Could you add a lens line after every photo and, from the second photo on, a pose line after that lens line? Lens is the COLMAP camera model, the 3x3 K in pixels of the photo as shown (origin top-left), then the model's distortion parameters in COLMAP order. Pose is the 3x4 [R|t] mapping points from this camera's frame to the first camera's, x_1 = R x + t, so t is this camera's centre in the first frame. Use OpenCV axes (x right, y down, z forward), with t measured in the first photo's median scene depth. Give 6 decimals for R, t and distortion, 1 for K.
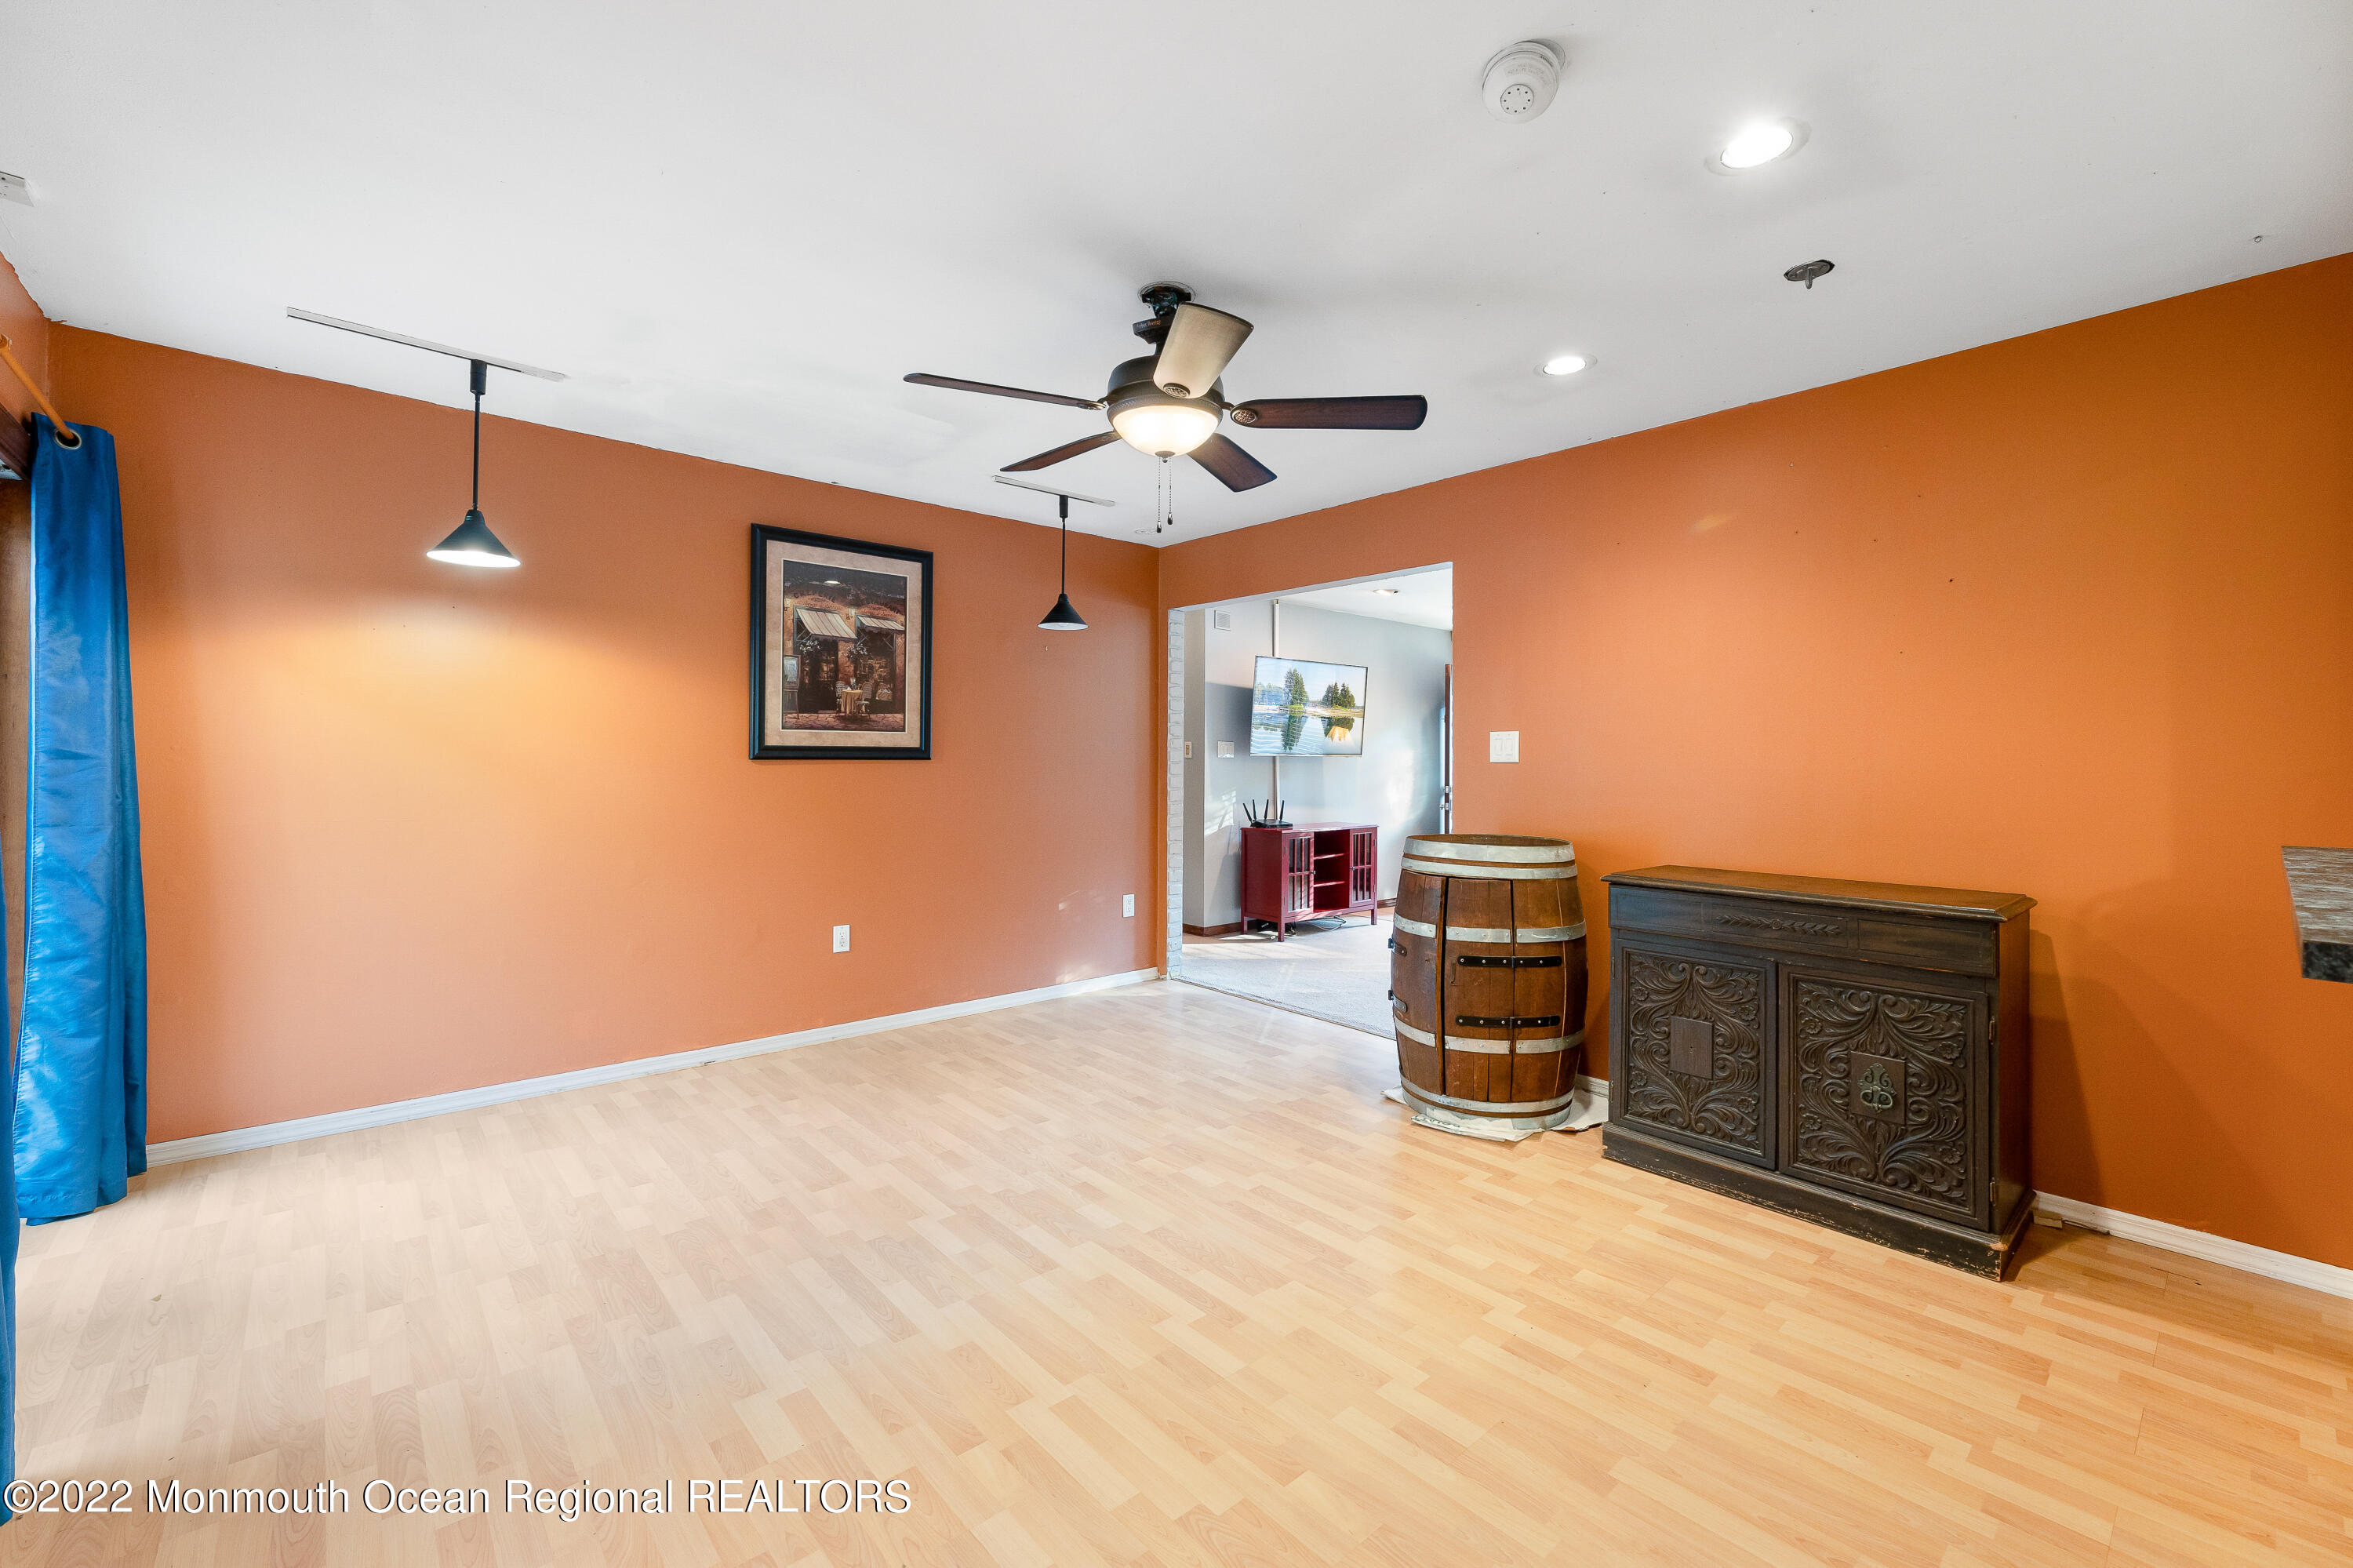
lens RADIAL K [[957.9, 0, 1189.8], [0, 957.9, 765.9], [0, 0, 1]] dist [0.011703, -0.000081]
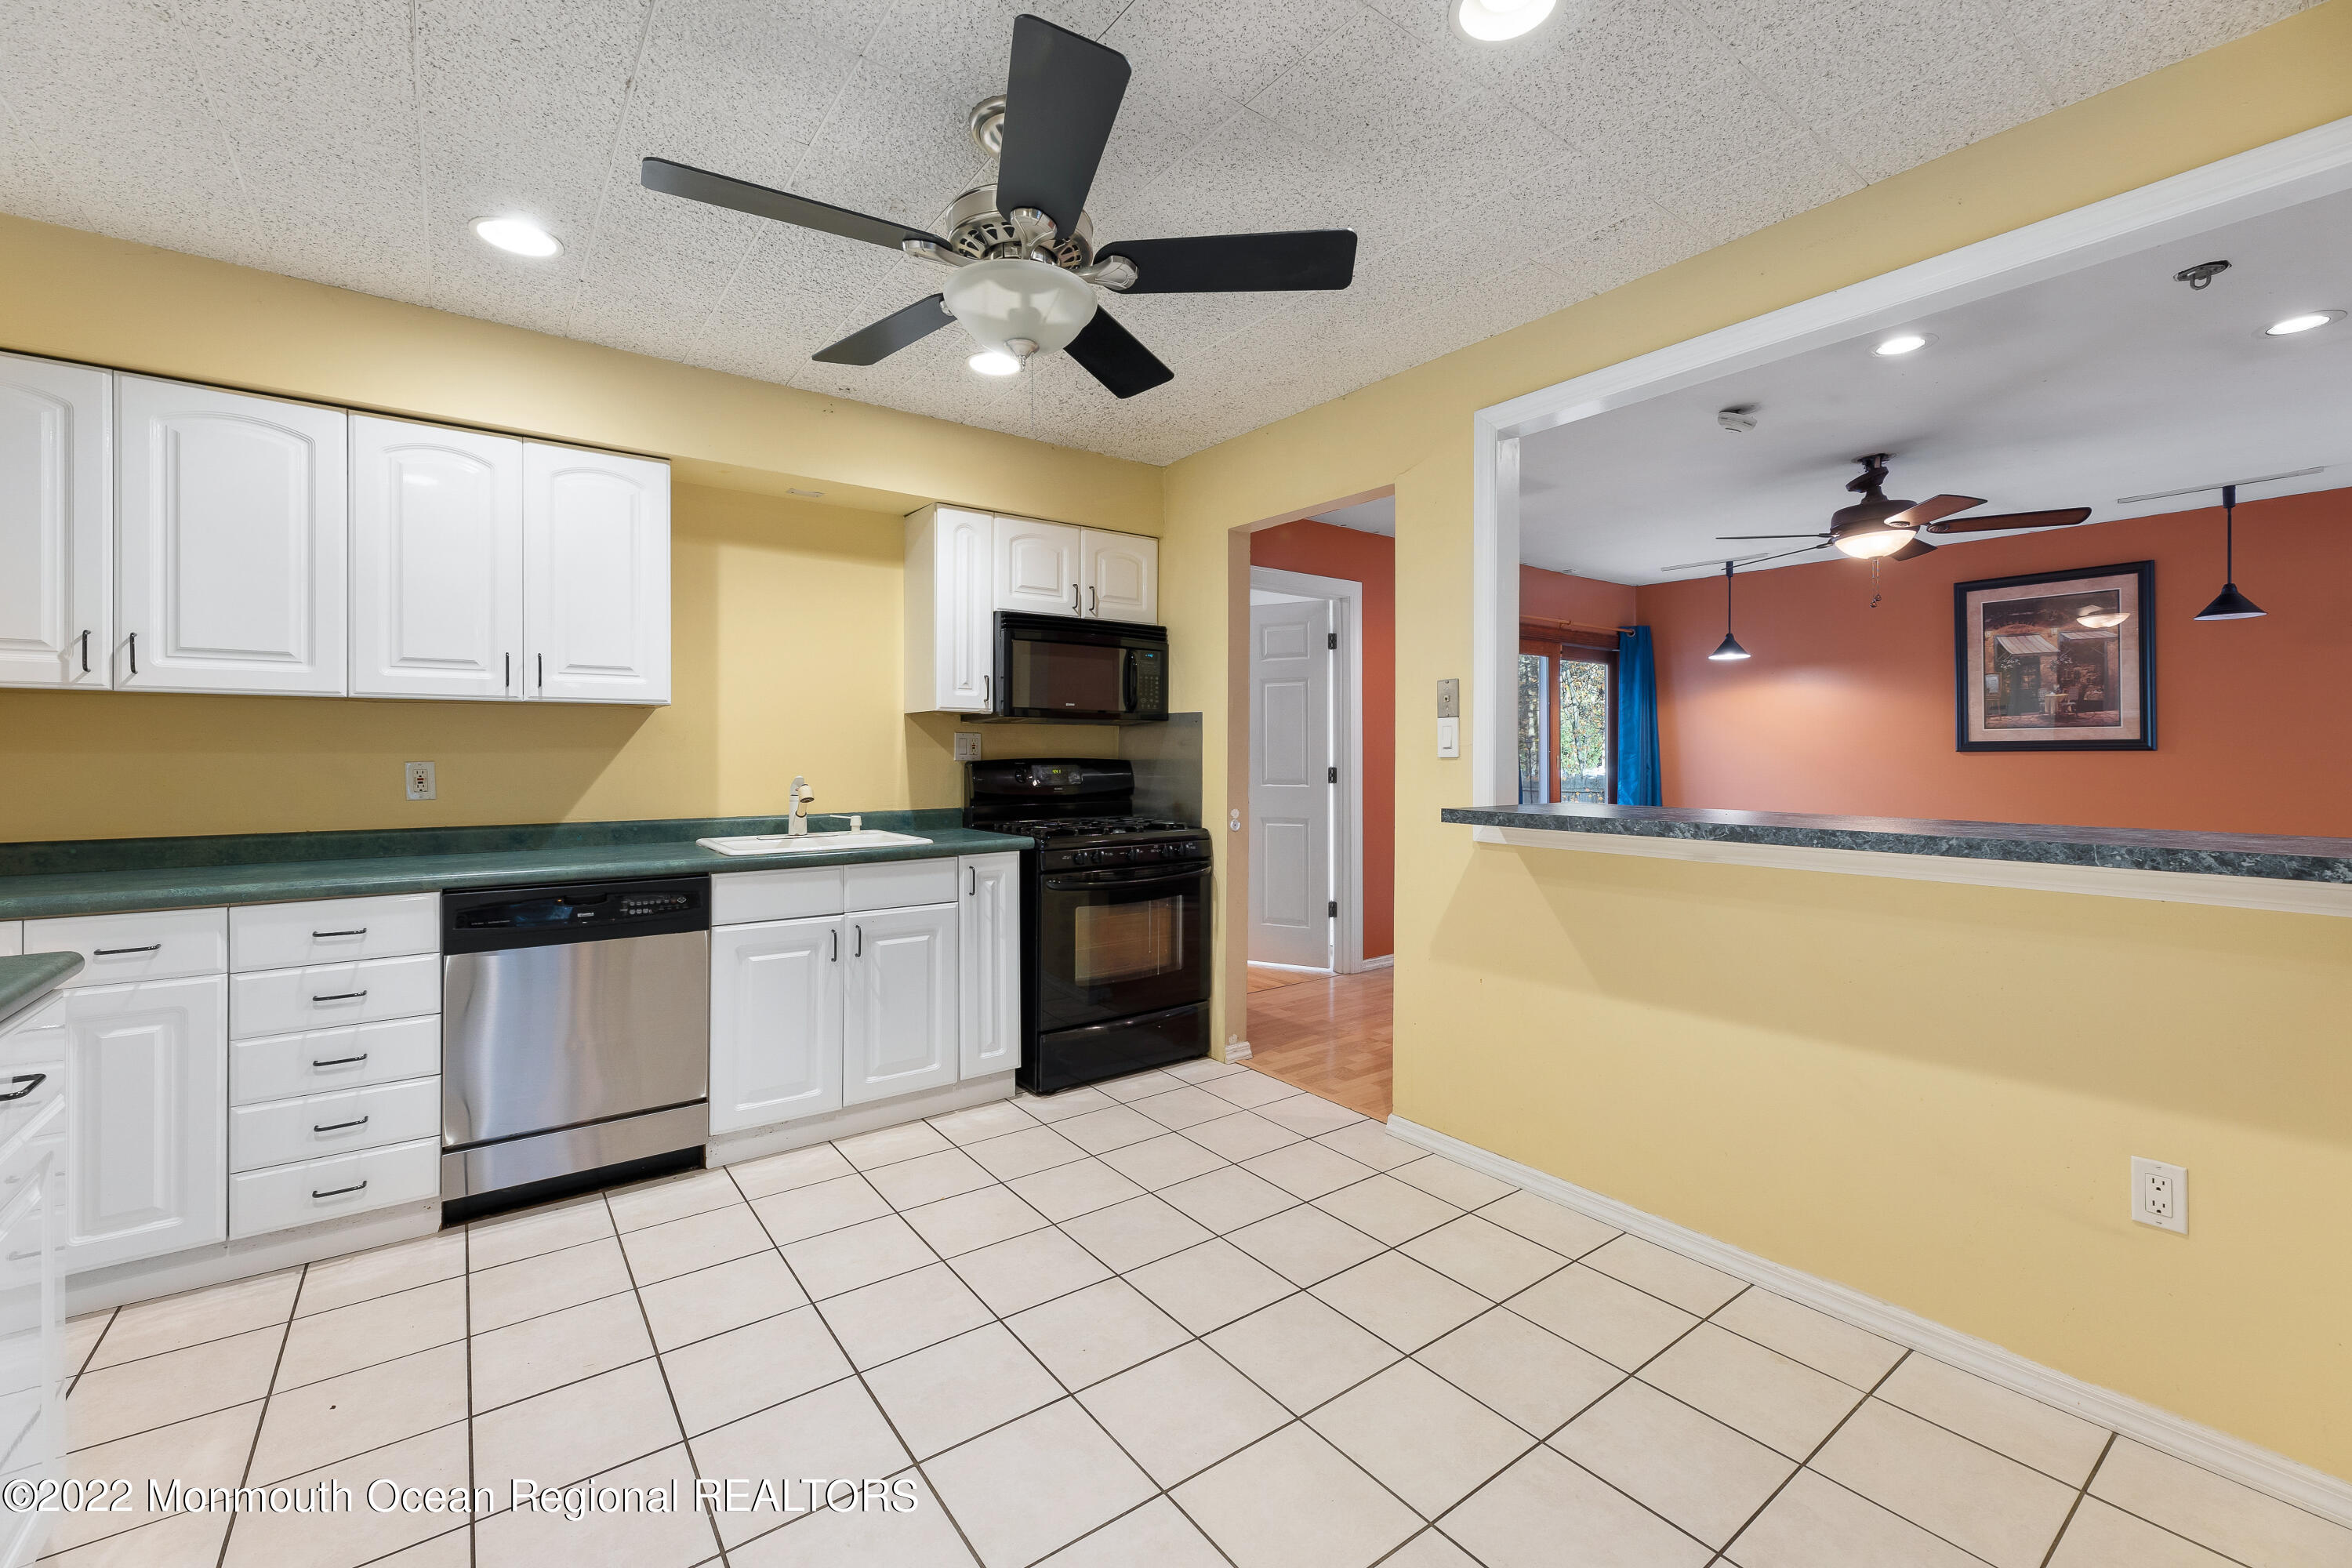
lens RADIAL K [[957.4, 0, 1176.5], [0, 957.4, 758.2], [0, 0, 1]] dist [0.011703, -0.000081]
pose [[-0.104702, -0.000492, -0.994503, 1.001265], [-0.004404, 0.999990, -0.000031, 0.007596], [0.994494, 0.004377, -0.104704, 0.013994]]
